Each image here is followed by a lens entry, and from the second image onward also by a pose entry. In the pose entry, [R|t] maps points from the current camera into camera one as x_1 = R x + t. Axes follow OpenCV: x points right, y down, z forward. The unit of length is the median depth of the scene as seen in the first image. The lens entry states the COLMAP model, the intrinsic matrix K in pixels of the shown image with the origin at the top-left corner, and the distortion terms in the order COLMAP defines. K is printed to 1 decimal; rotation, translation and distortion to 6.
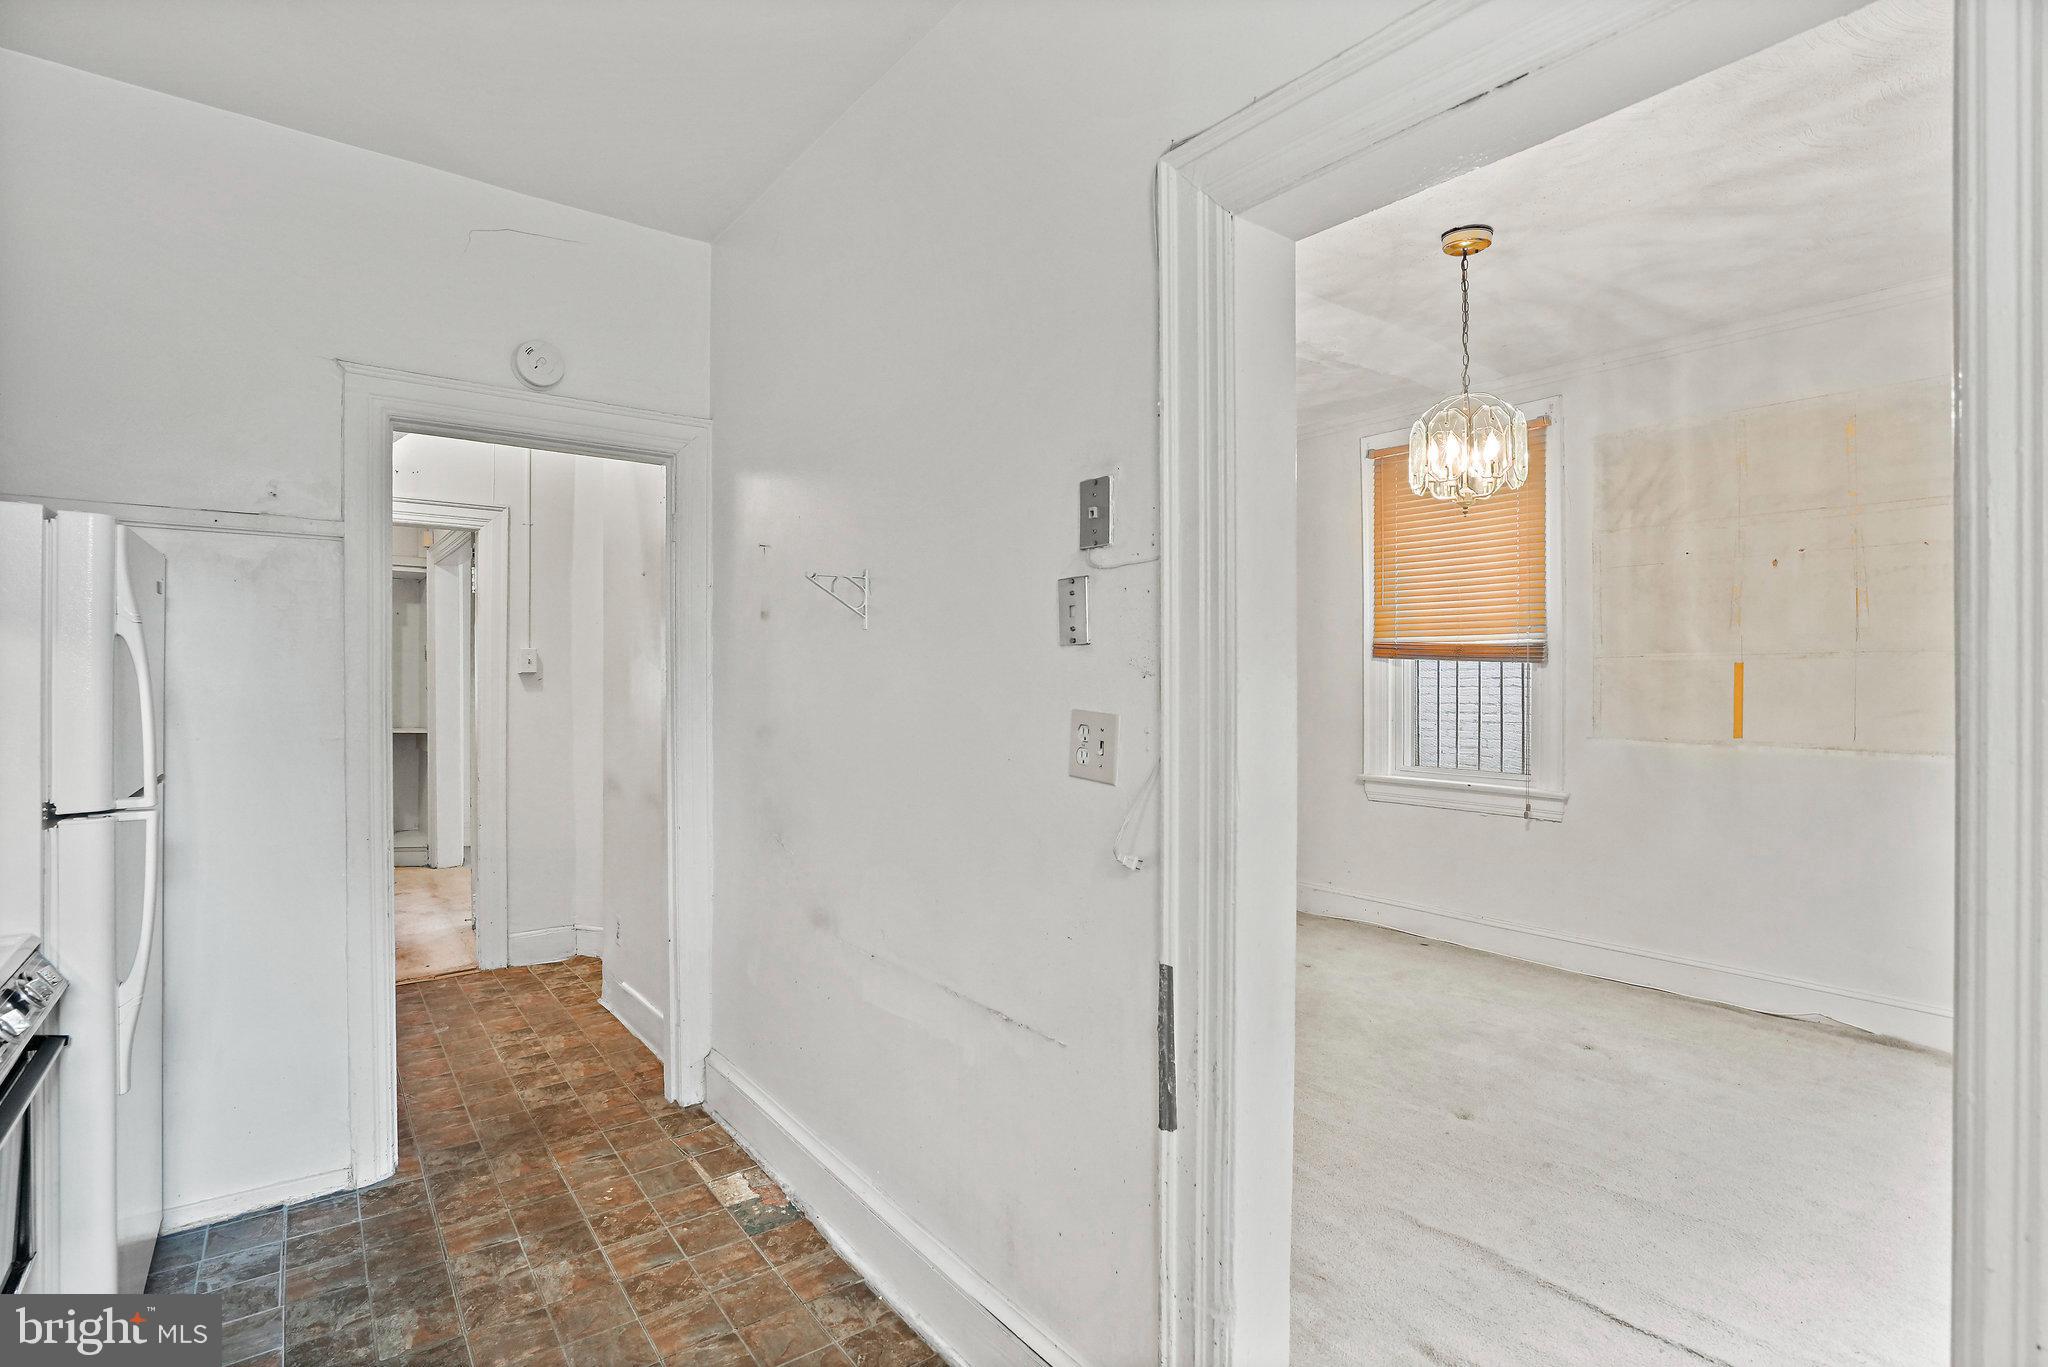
lens RADIAL K [[974.5, 0, 1015.0], [0, 974.5, 677.7], [0, 0, 1]] dist [-0.045925, 0.016162]
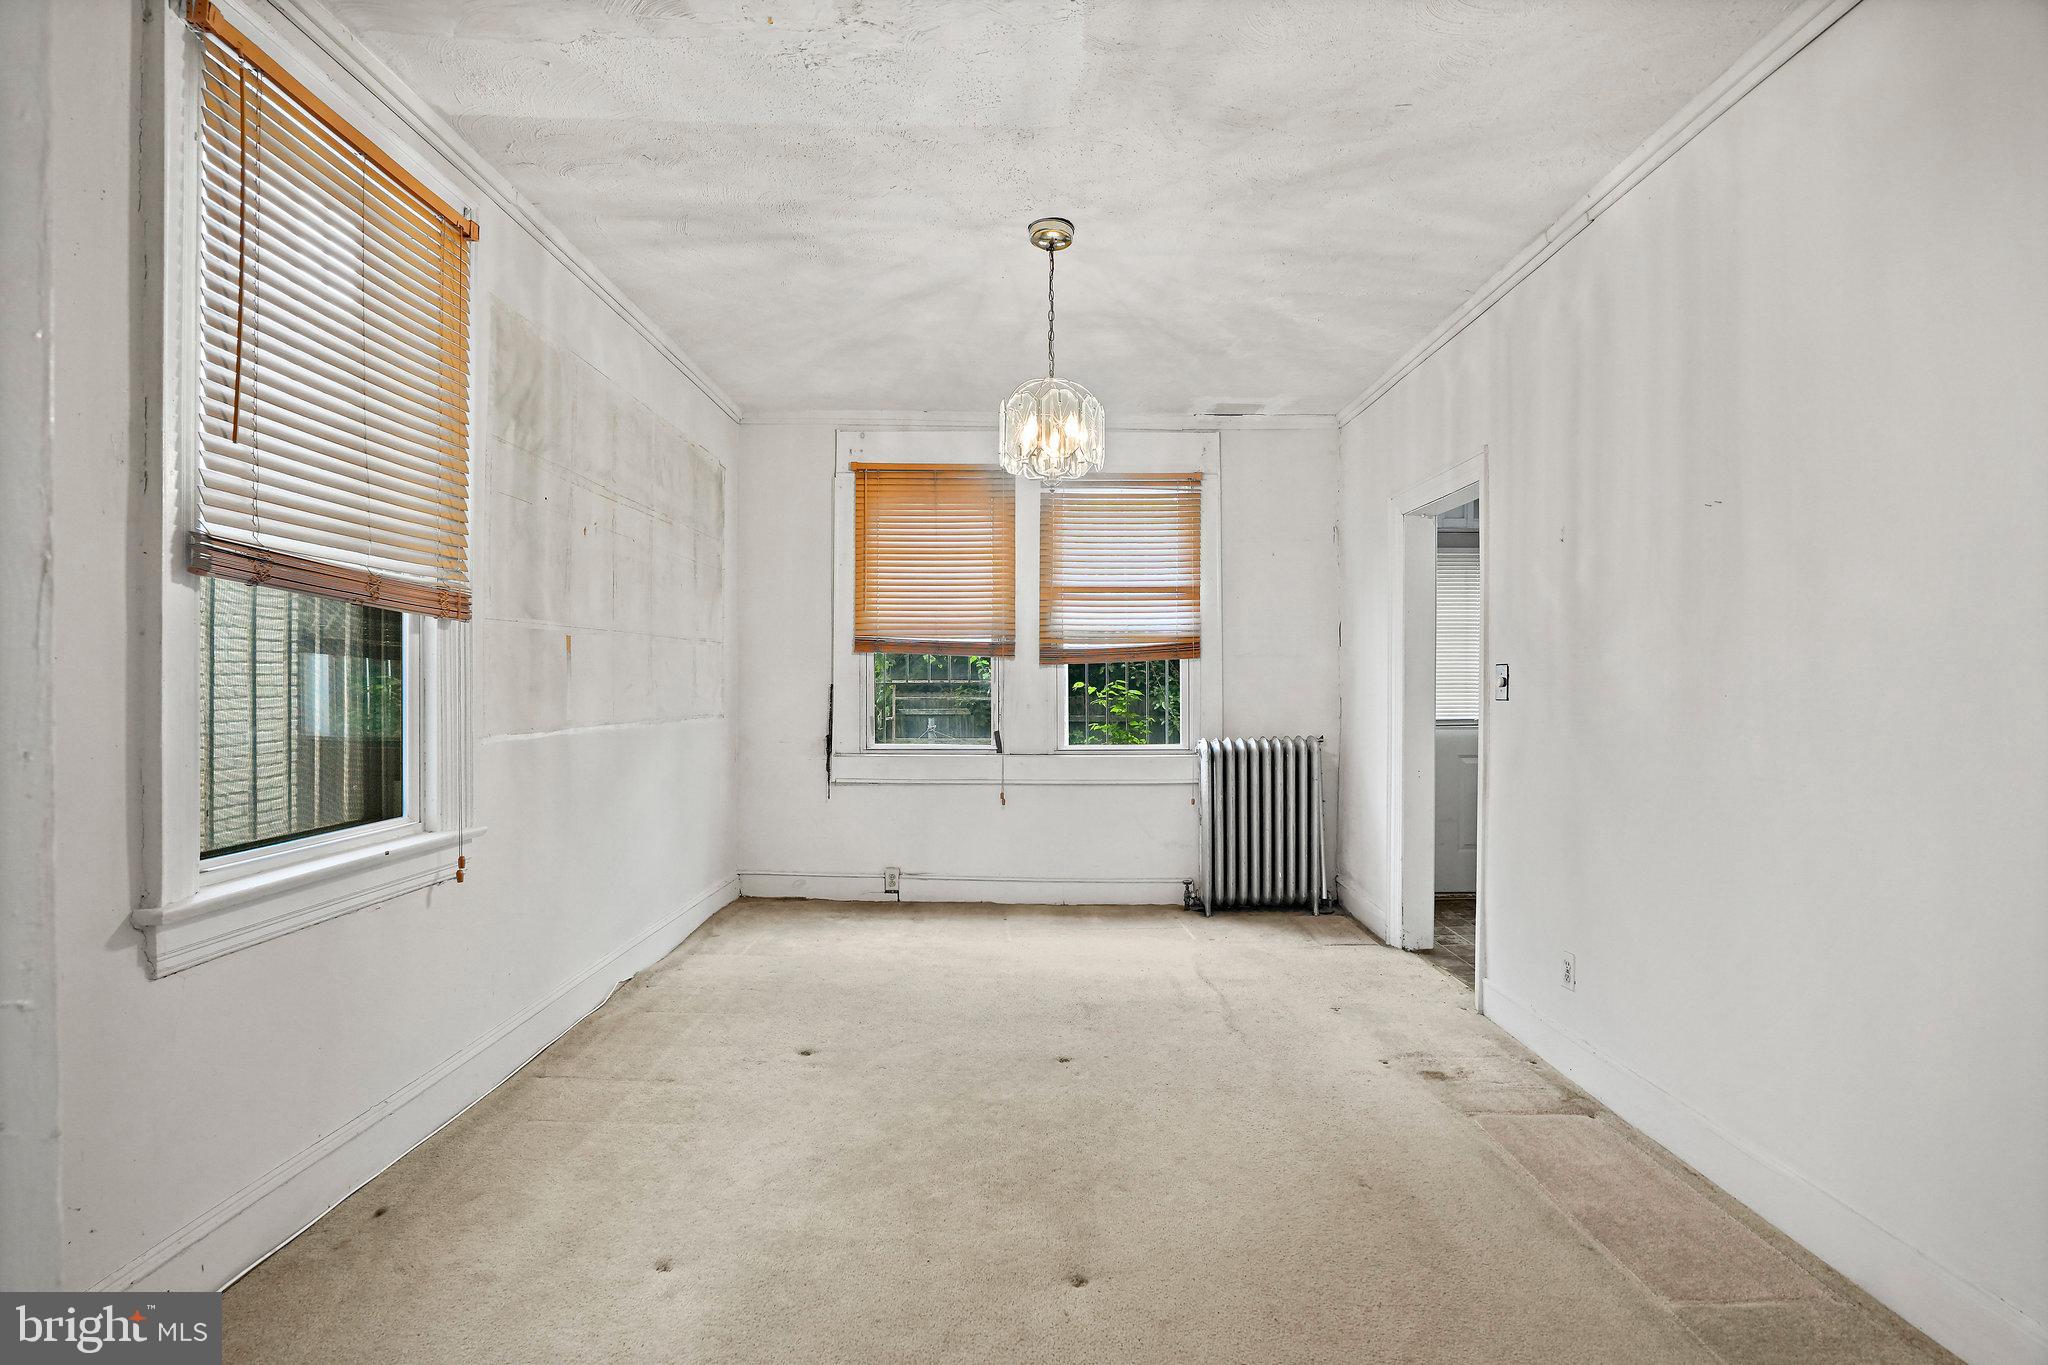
lens RADIAL K [[974.5, 0, 1003.9], [0, 974.5, 689.3], [0, 0, 1]] dist [-0.045925, 0.016162]
pose [[-0.776085, -0.012640, 0.630501, -0.107191], [-0.009440, 0.999920, 0.008426, 0.019784], [-0.630557, 0.000587, -0.776143, 1.254984]]
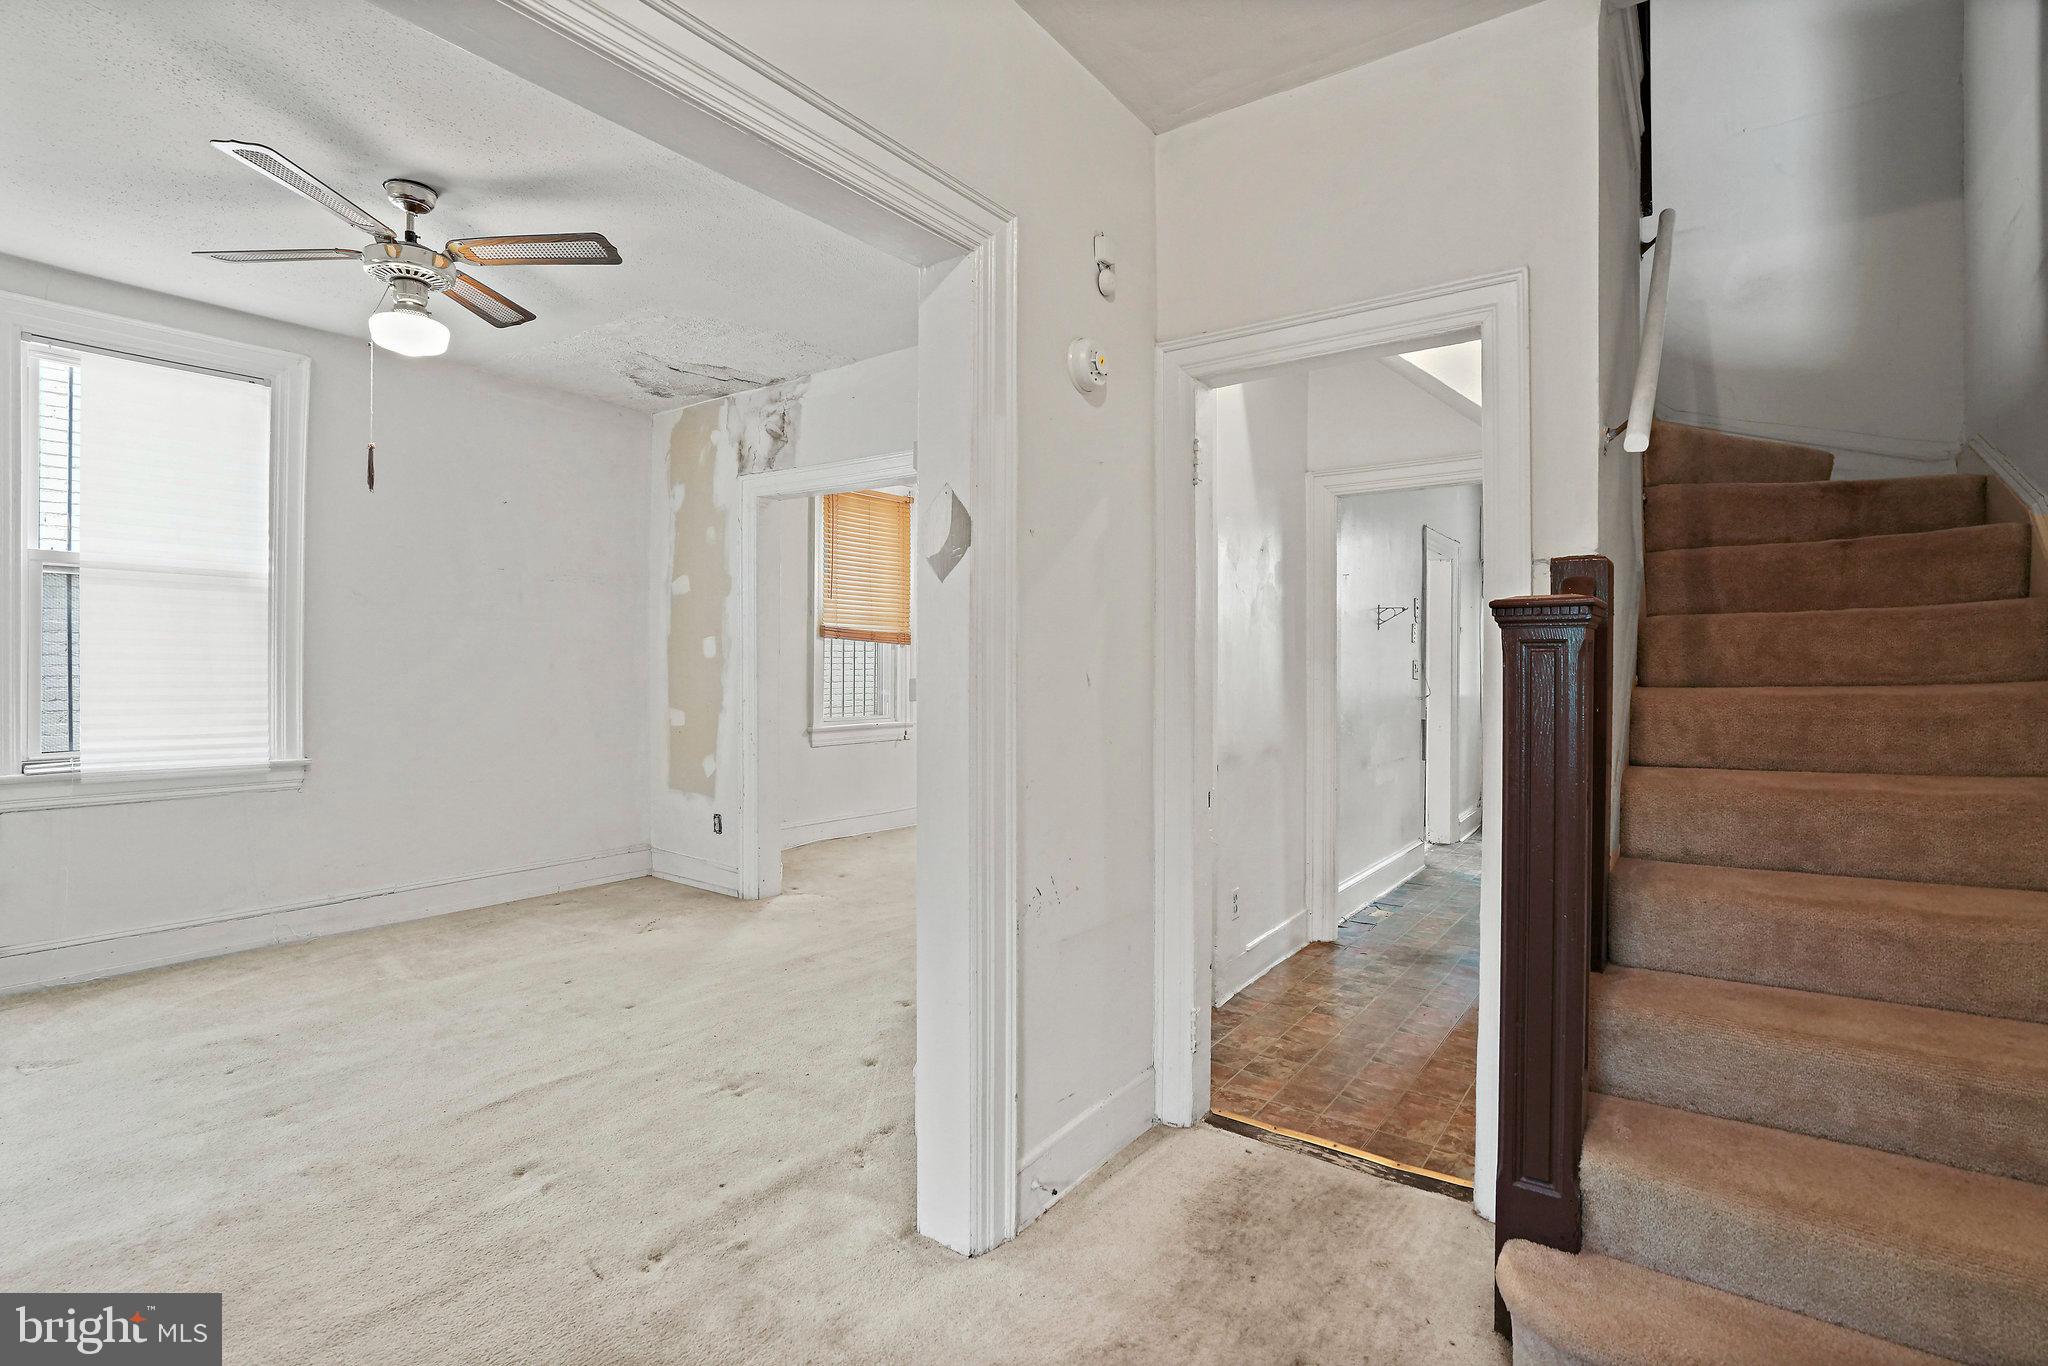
lens RADIAL K [[974.5, 0, 1004.2], [0, 974.5, 667.7], [0, 0, 1]] dist [-0.045925, 0.016162]
pose [[-0.278525, -0.006979, 0.960404, -1.121262], [-0.009399, 0.999946, 0.004541, 0.015268], [-0.960383, -0.007762, -0.278576, 1.306376]]
